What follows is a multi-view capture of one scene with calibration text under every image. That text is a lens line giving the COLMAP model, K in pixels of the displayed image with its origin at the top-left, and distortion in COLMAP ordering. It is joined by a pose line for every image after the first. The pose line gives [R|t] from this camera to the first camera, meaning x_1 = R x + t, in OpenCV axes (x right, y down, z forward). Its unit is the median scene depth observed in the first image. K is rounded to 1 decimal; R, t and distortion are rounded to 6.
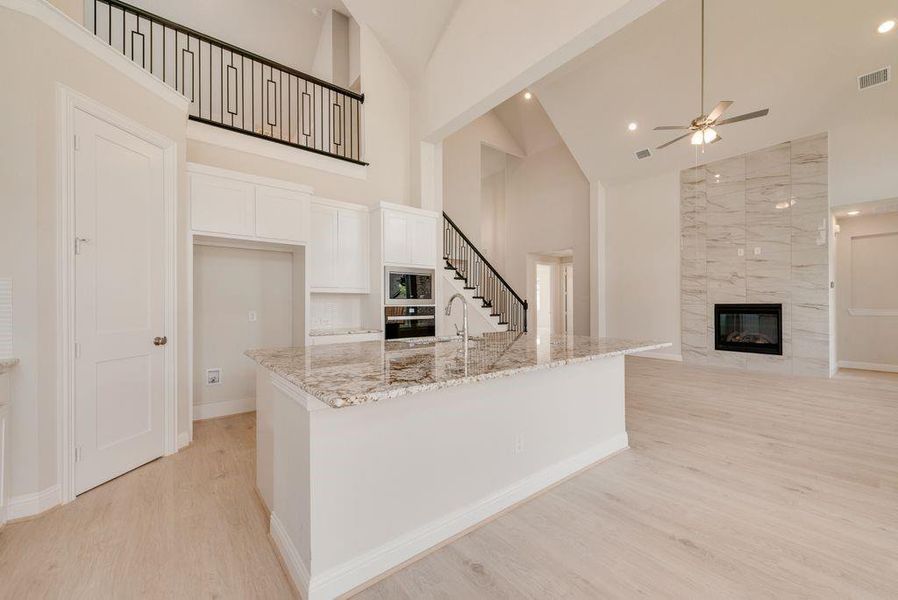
lens RADIAL K [[353.3, 0, 445.1], [0, 353.3, 301.4], [0, 0, 1]] dist [0.012028, -0.002623]
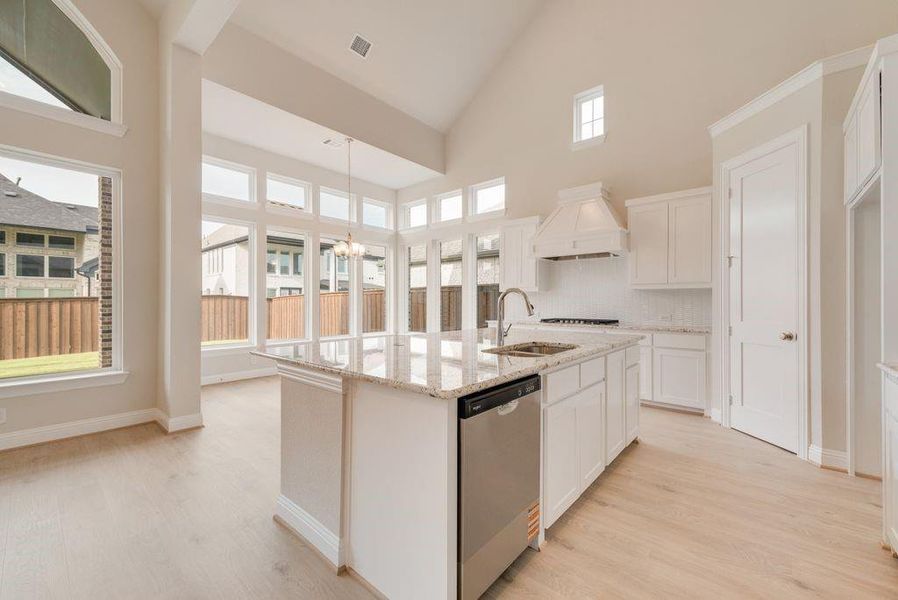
lens RADIAL K [[364.3, 0, 448.3], [0, 364.3, 302.0], [0, 0, 1]] dist [0.011884, -0.000121]
pose [[-0.980865, 0.004337, -0.194643, 0.228246], [0.006244, 0.999938, -0.009189, 0.011353], [0.194591, -0.010229, -0.980831, 1.189570]]
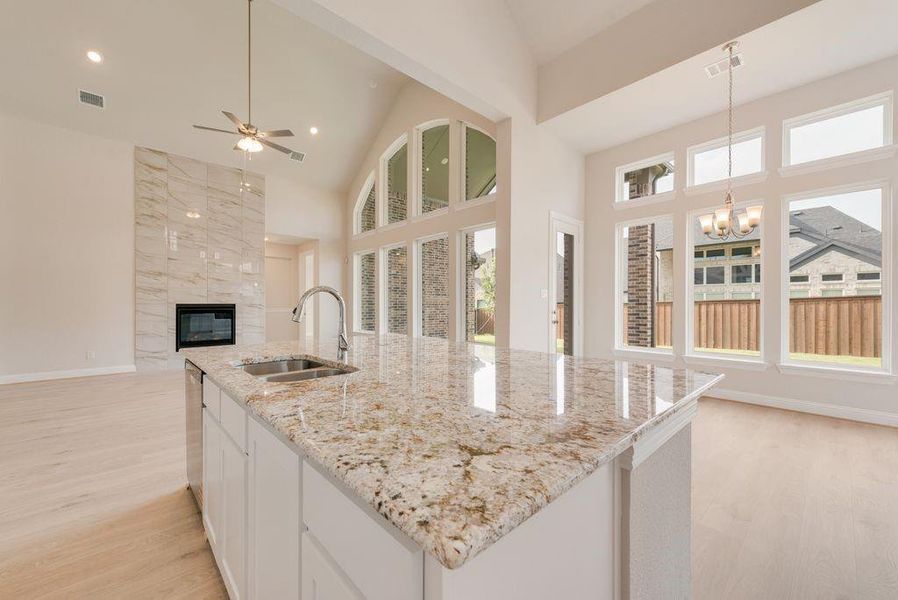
lens RADIAL K [[353.3, 0, 454.3], [0, 353.3, 304.5], [0, 0, 1]] dist [0.012028, -0.002623]
pose [[-0.096631, -0.000932, 0.995320, -0.416991], [-0.011509, 0.999934, -0.000181, 0.000538], [-0.995254, -0.011473, -0.096635, 0.543821]]
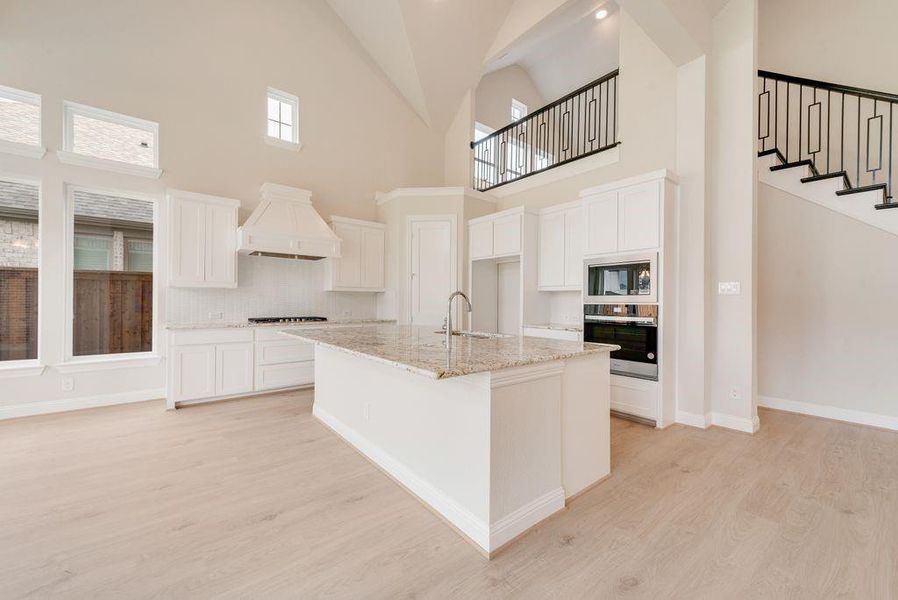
lens RADIAL K [[353.3, 0, 449.9], [0, 353.3, 299.8], [0, 0, 1]] dist [0.012028, -0.002623]
pose [[0.021084, -0.003833, -0.999770, 0.737075], [0.002515, 0.999990, -0.003781, 0.006164], [0.999775, -0.002435, 0.021094, 0.632250]]
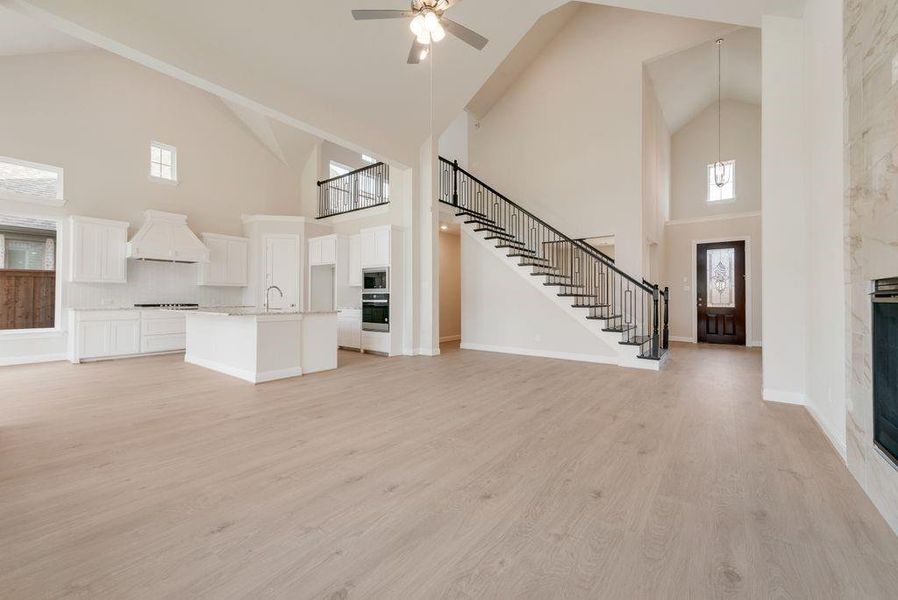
lens RADIAL K [[353.3, 0, 447.3], [0, 353.3, 293.4], [0, 0, 1]] dist [0.012028, -0.002623]
pose [[0.256300, -0.011047, -0.966534, 1.492312], [0.004620, 0.999937, -0.010204, 0.031992], [0.966586, -0.001850, 0.256335, 0.959293]]
